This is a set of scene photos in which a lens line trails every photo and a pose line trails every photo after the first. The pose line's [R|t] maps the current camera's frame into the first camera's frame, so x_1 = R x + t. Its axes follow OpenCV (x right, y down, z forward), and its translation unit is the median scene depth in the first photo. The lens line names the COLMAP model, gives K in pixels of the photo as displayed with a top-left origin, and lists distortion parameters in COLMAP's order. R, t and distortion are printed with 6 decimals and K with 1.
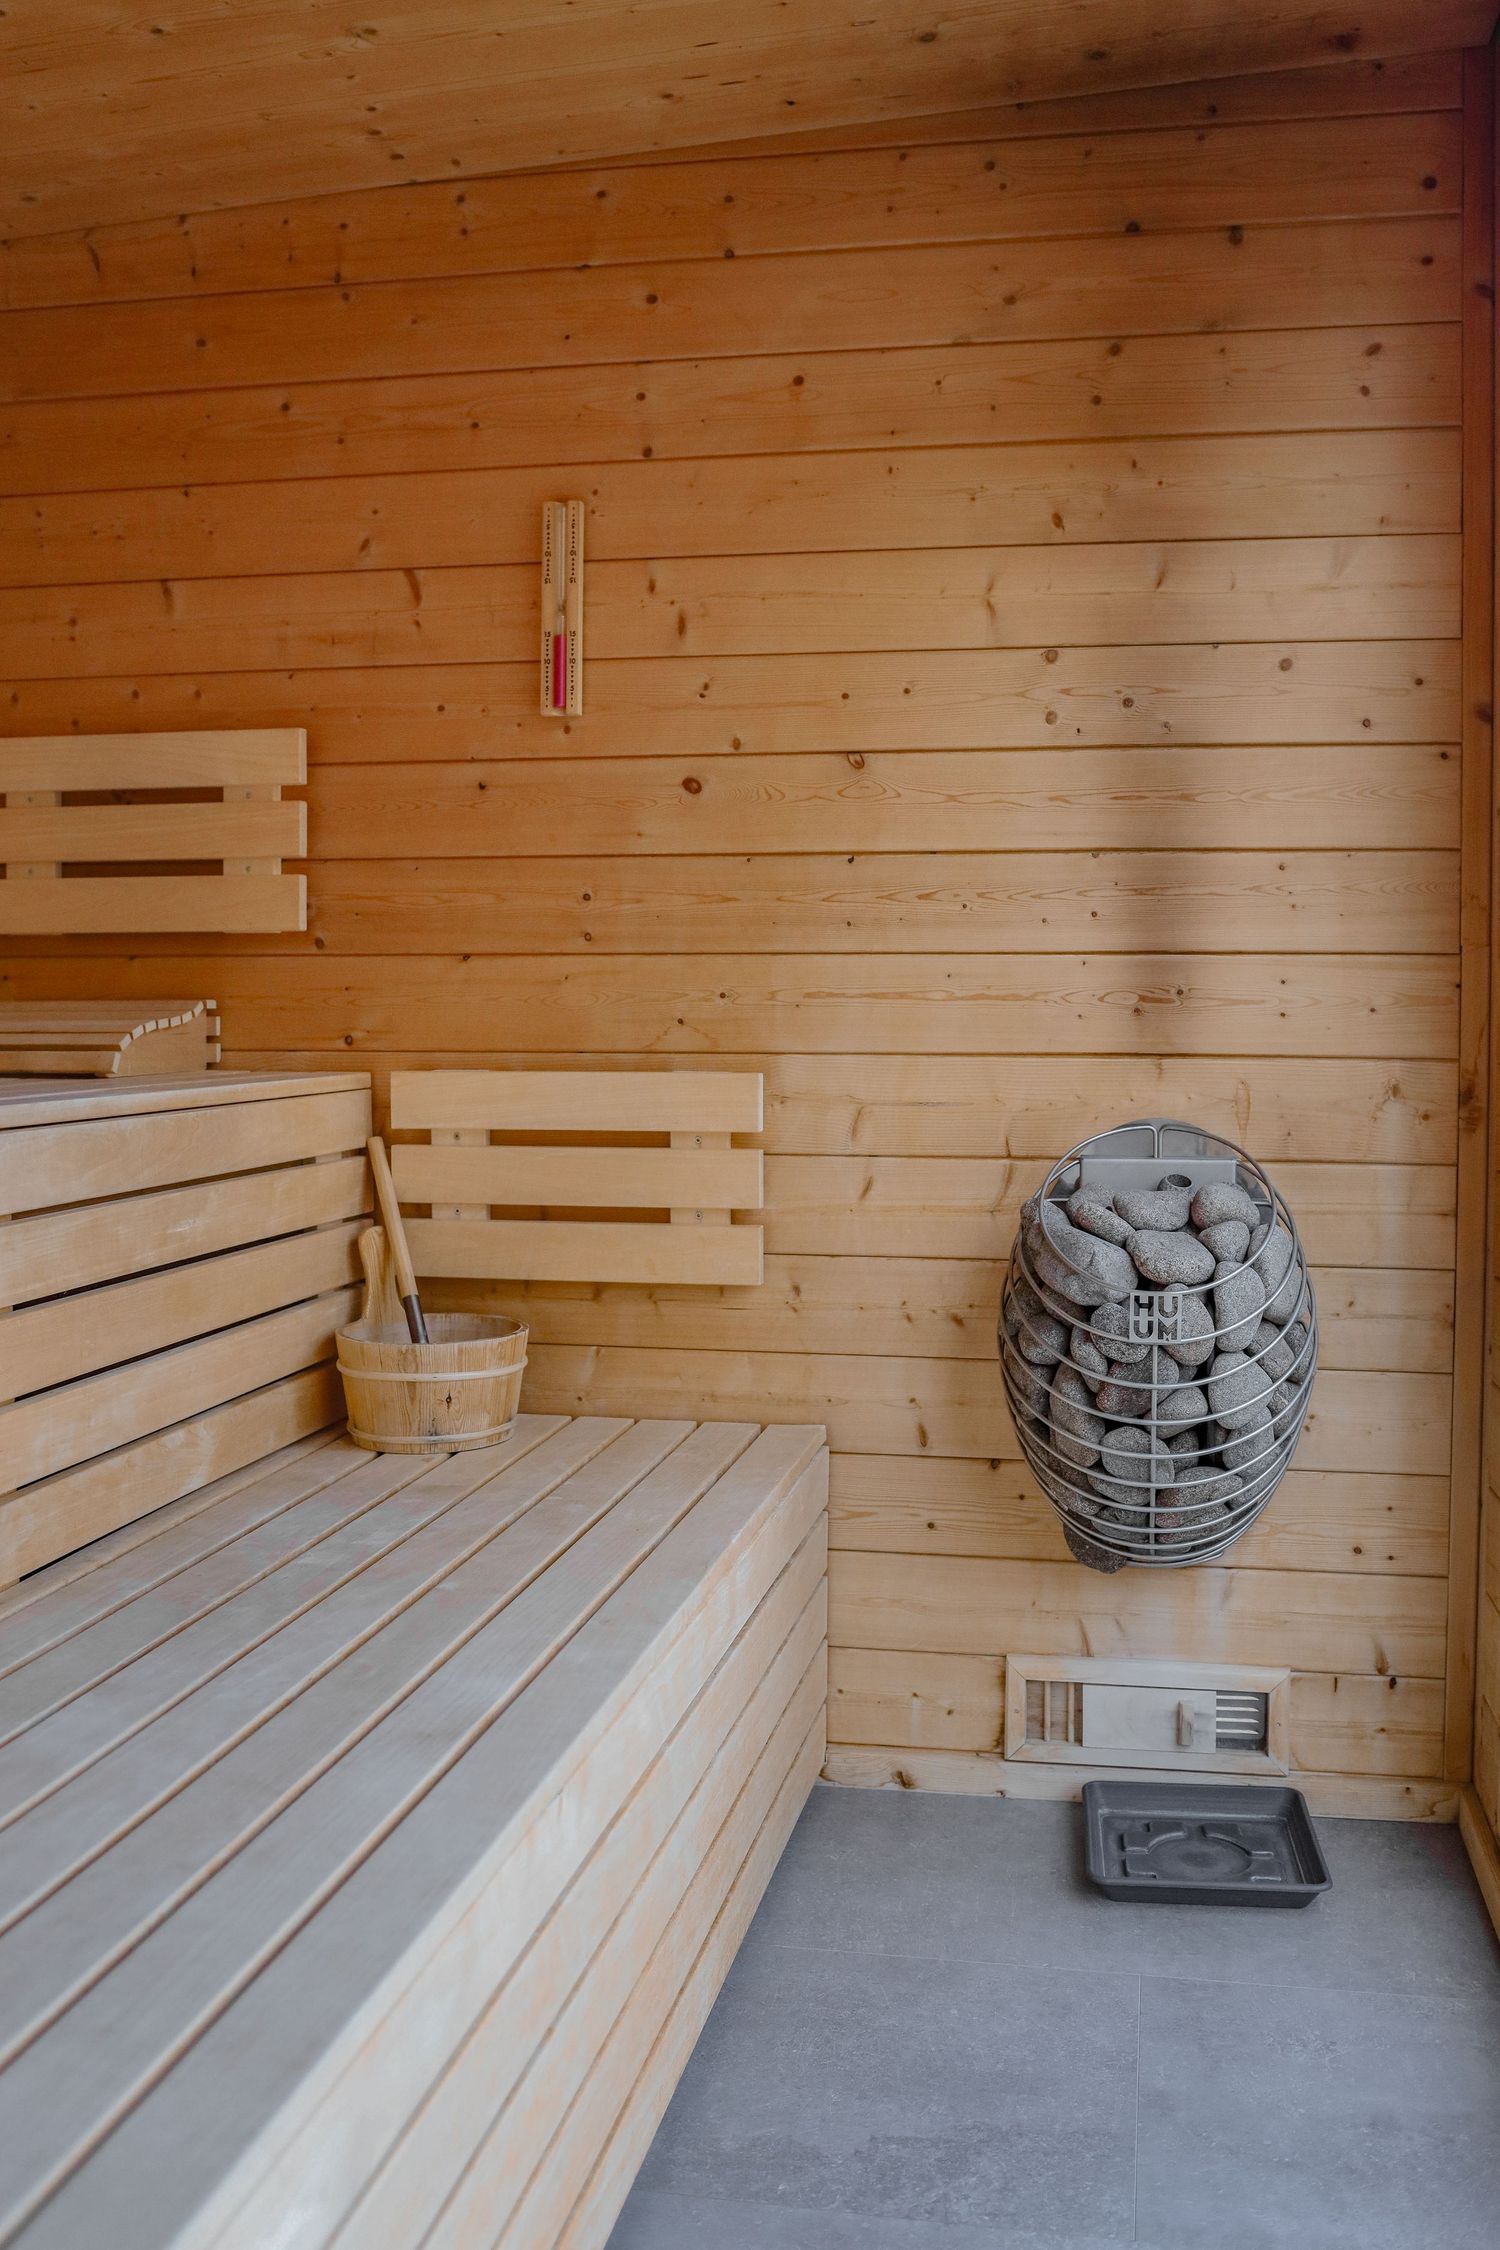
lens RADIAL K [[2161.7, 0, 751.2], [0, 2161.7, 1126.3], [0, 0, 1]] dist [-0.007996, 0.000000]
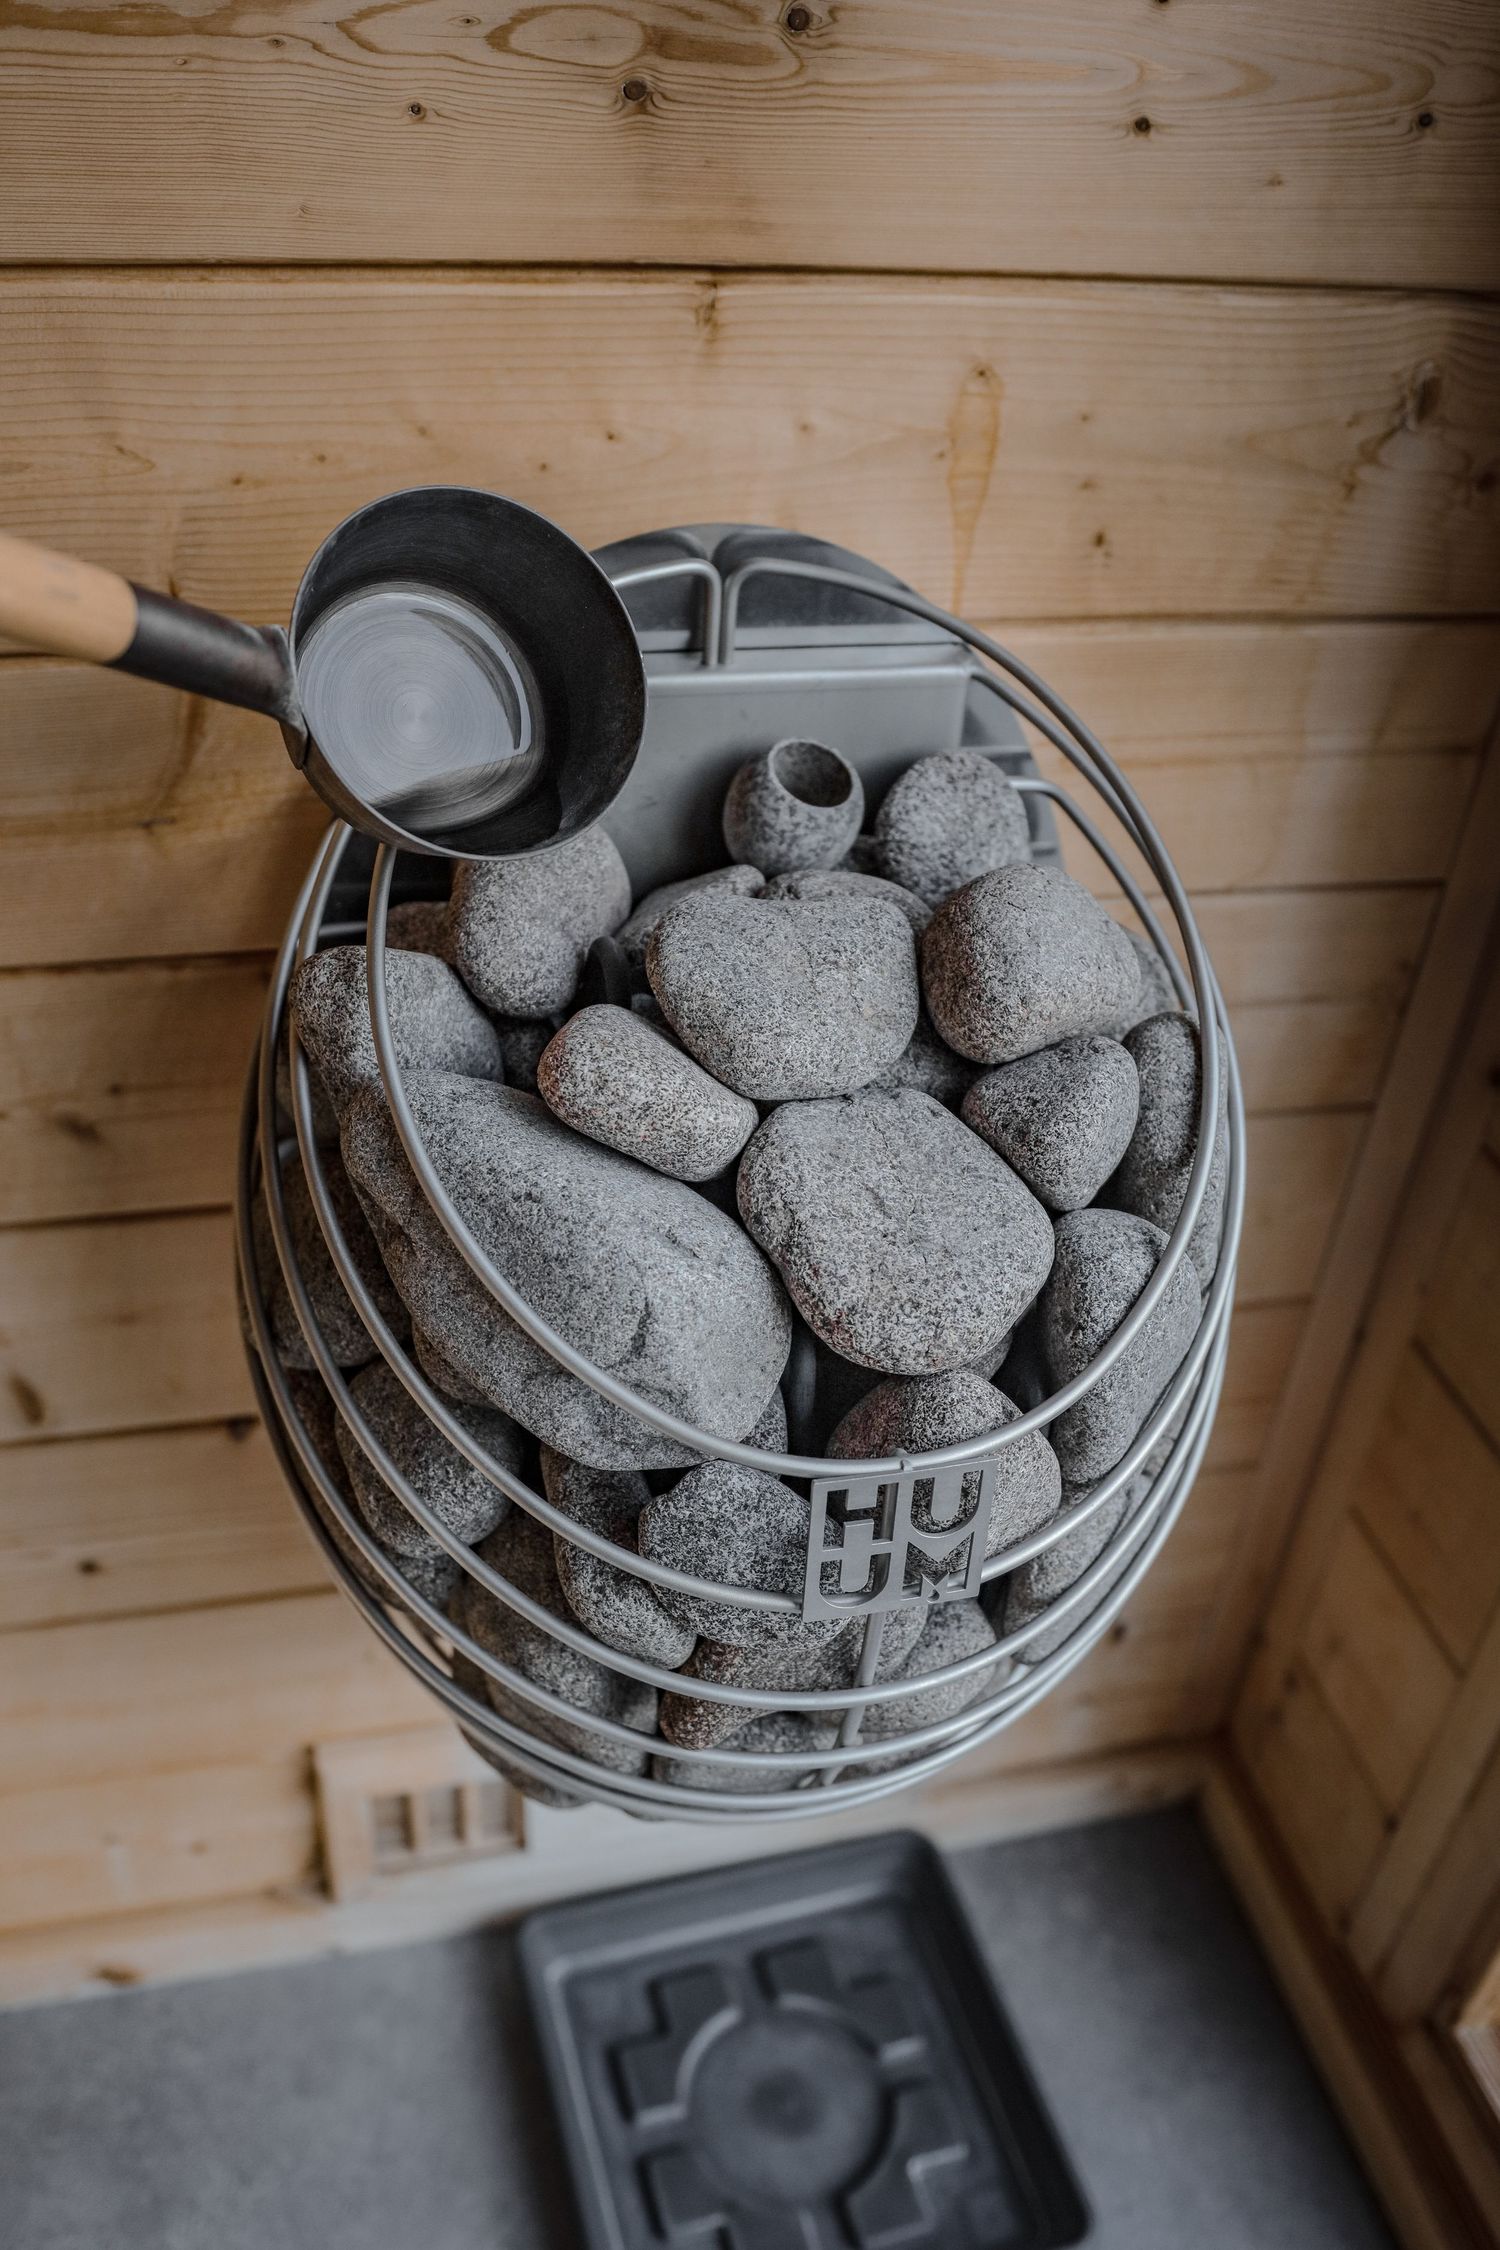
lens RADIAL K [[1941.3, 0, 759.0], [0, 1941.3, 1121.5], [0, 0, 1]] dist [-0.059934, 0.000787]
pose [[0.906853, -0.196843, 0.372654, 0.082777], [-0.039516, 0.840614, 0.540192, -0.073944], [-0.419591, -0.504600, 0.754535, 0.761077]]
